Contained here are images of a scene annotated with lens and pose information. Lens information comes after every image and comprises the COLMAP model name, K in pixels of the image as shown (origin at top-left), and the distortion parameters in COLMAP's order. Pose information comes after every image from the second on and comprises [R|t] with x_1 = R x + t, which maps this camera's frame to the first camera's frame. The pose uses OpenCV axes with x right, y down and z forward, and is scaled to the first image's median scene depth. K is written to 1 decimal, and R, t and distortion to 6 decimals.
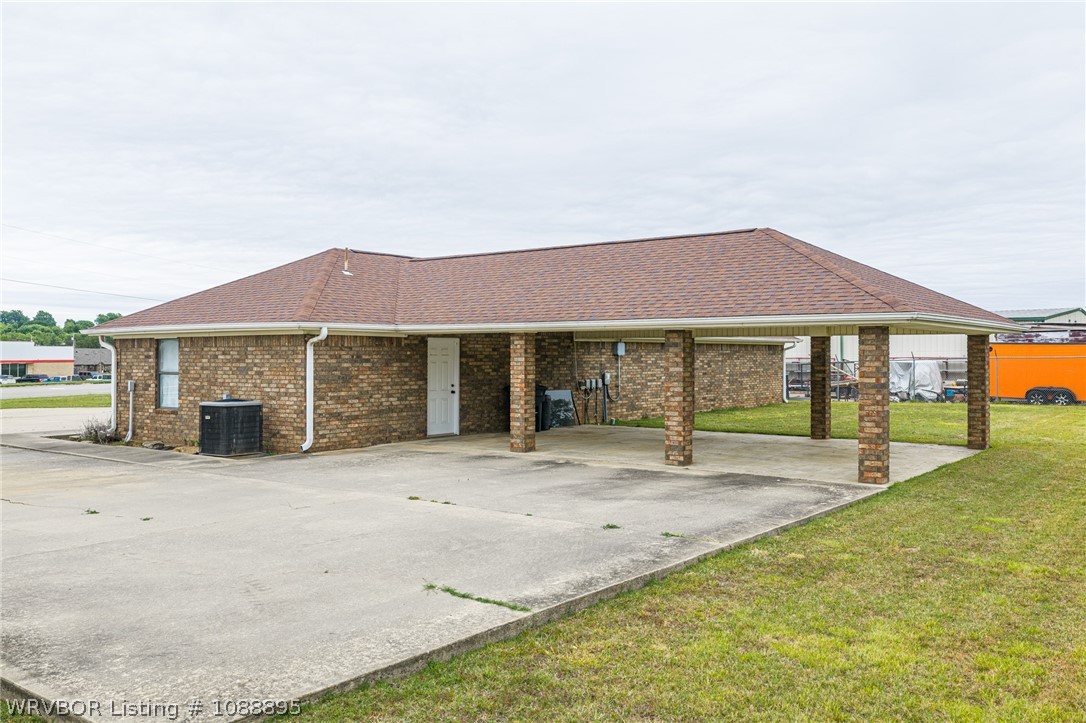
lens RADIAL K [[895.8, 0, 537.3], [0, 895.8, 358.9], [0, 0, 1]] dist [0.018268, -0.032219]
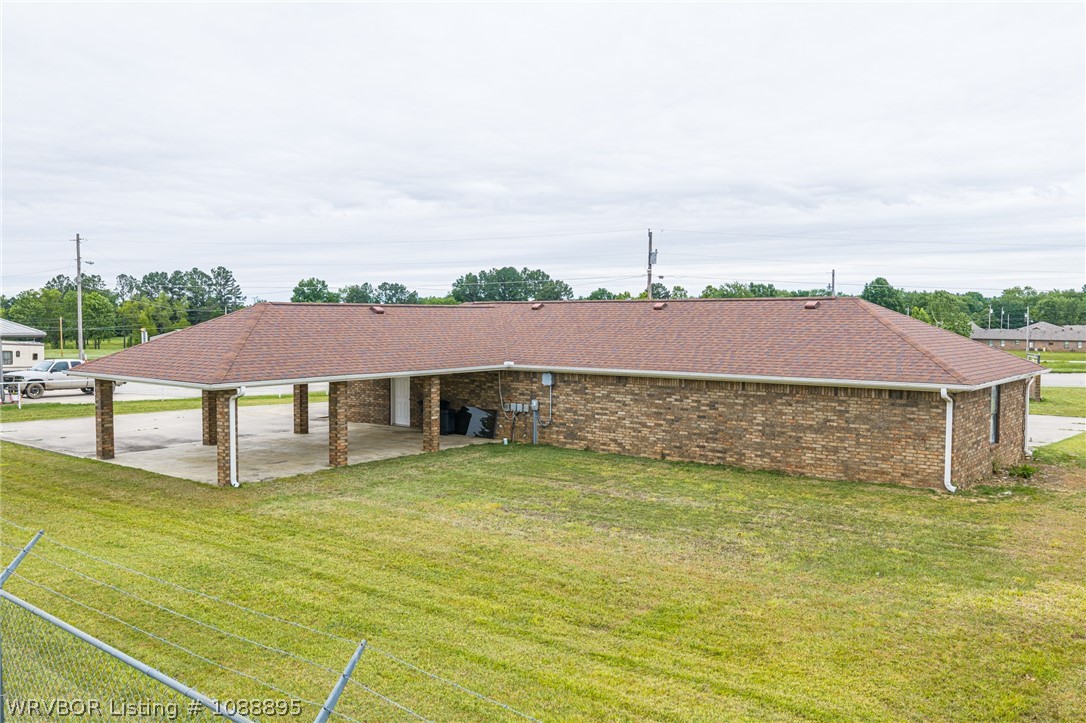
lens RADIAL K [[895.8, 0, 550.2], [0, 895.8, 360.5], [0, 0, 1]] dist [0.018268, -0.032219]
pose [[-0.011263, 0.049169, -0.998727, 1.448753], [-0.004447, 0.998778, 0.049221, -0.107564], [0.999927, 0.004996, -0.011030, 1.258583]]
